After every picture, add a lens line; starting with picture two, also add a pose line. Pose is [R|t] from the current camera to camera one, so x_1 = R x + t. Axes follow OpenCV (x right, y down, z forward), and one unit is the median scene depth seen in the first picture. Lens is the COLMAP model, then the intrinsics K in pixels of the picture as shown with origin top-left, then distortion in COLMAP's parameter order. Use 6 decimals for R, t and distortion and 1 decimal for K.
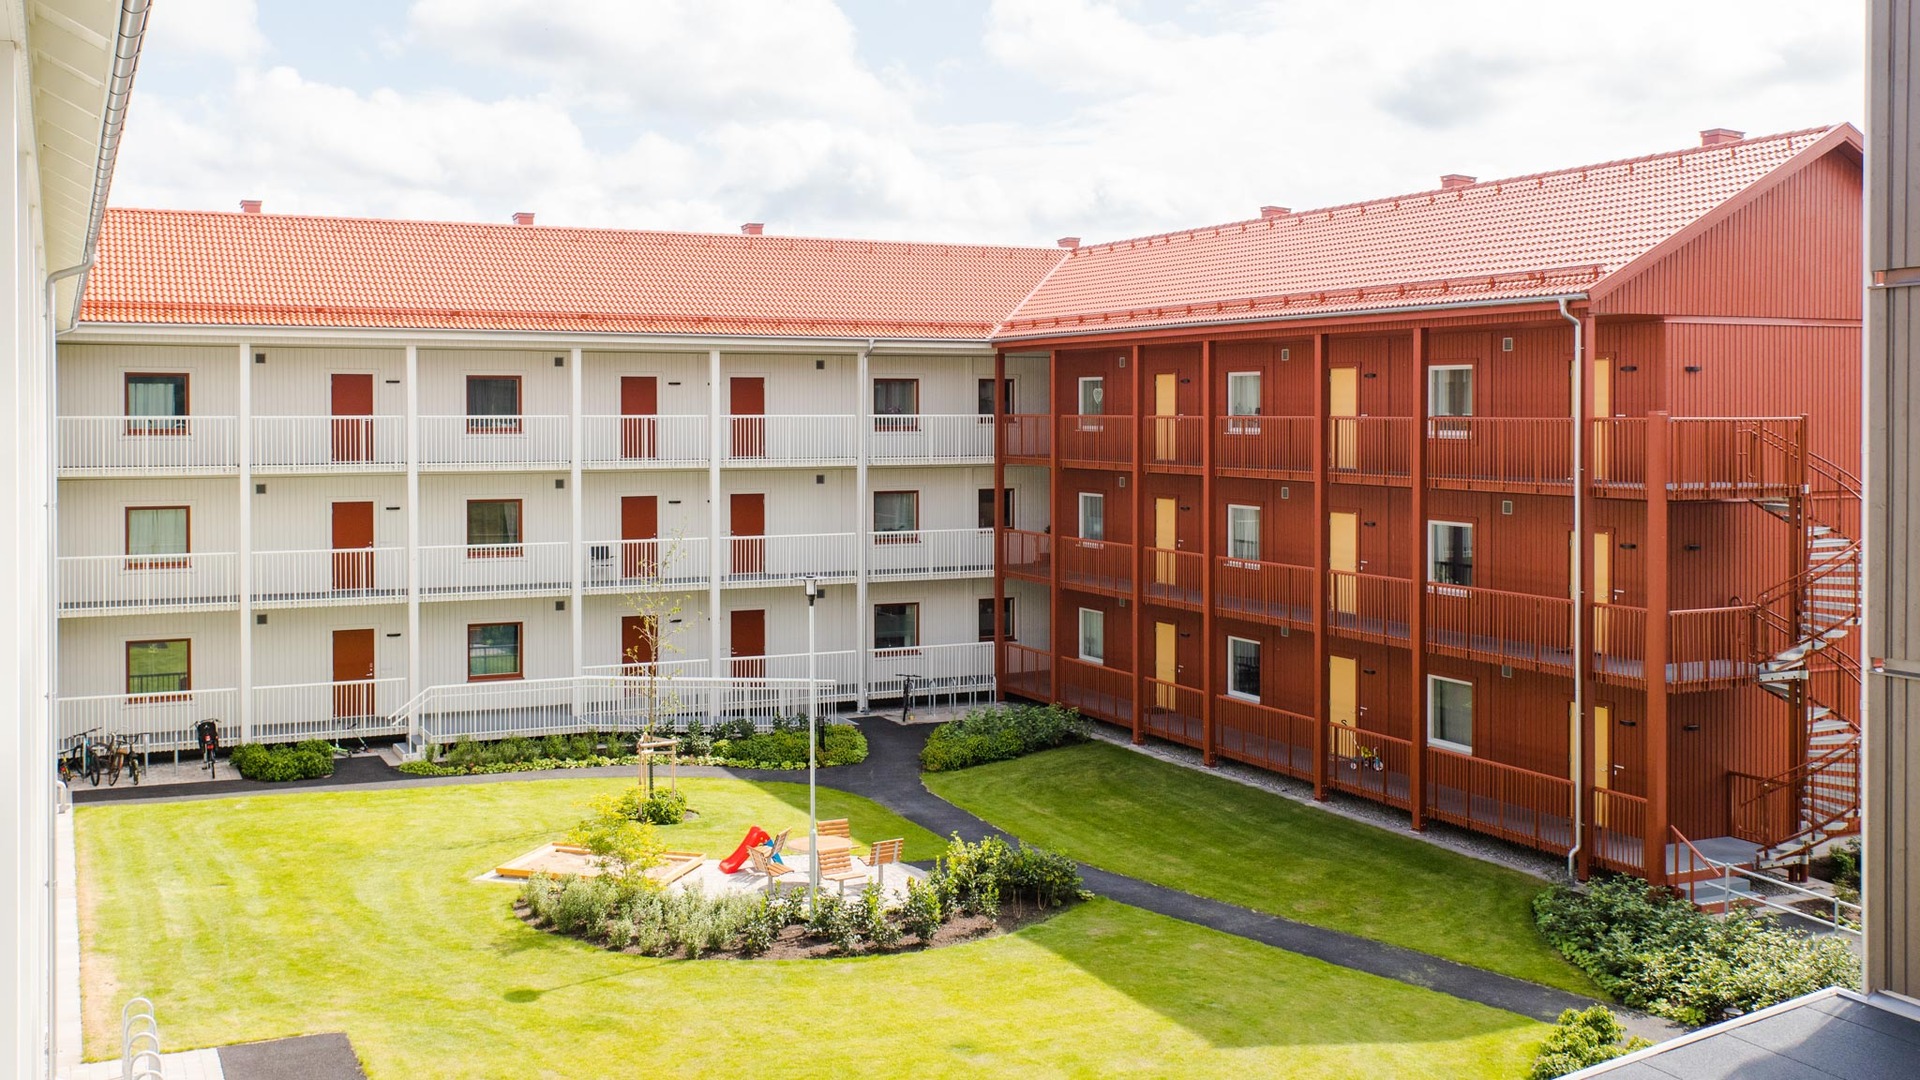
lens RADIAL K [[1960.2, 0, 960.0], [0, 1960.2, 540.0], [0, 0, 1]] dist [-0.011410, -0.006531]
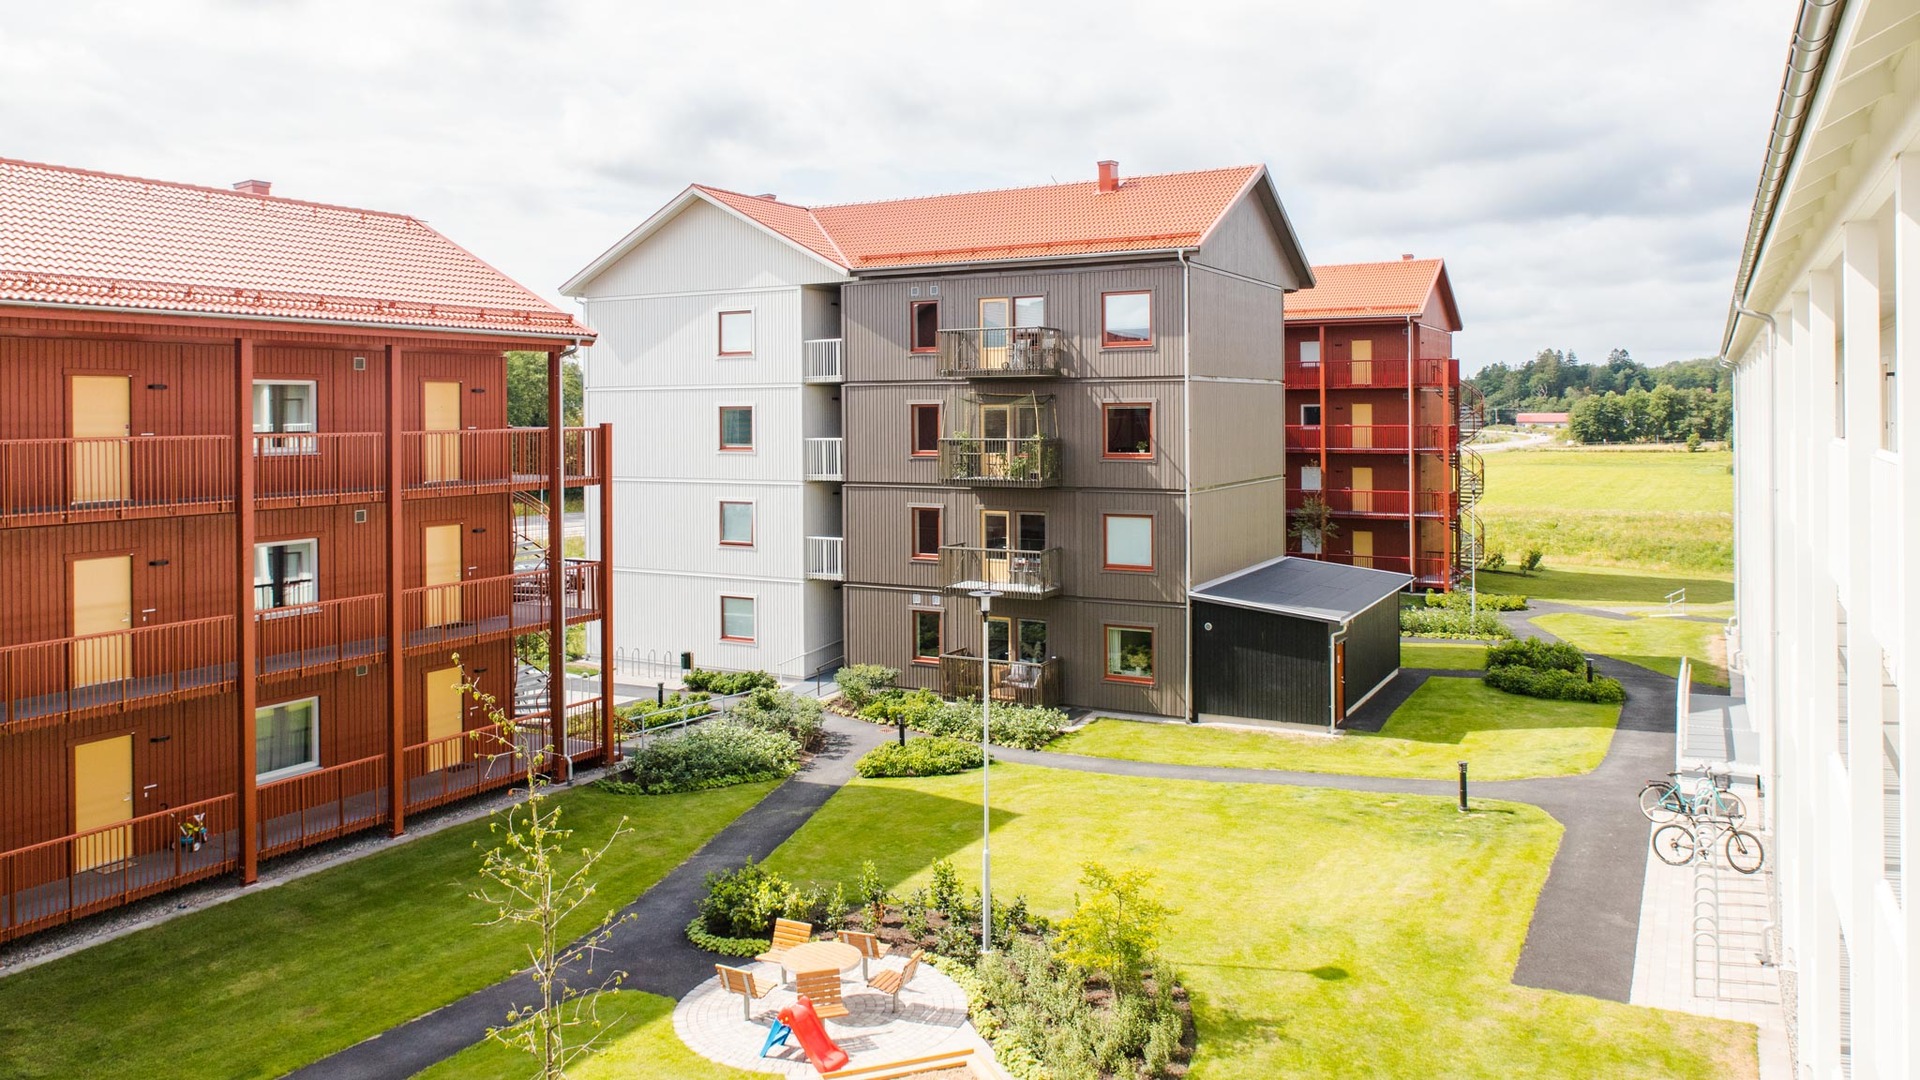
lens RADIAL K [[1403.8, 0, 960.0], [0, 1403.8, 540.0], [0, 0, 1]] dist [0.047229, -0.000997]
pose [[-0.601501, -0.055360, 0.796952, -0.515468], [0.073777, 0.989483, 0.124417, -0.073578], [-0.795458, 0.133634, -0.591091, 1.155186]]
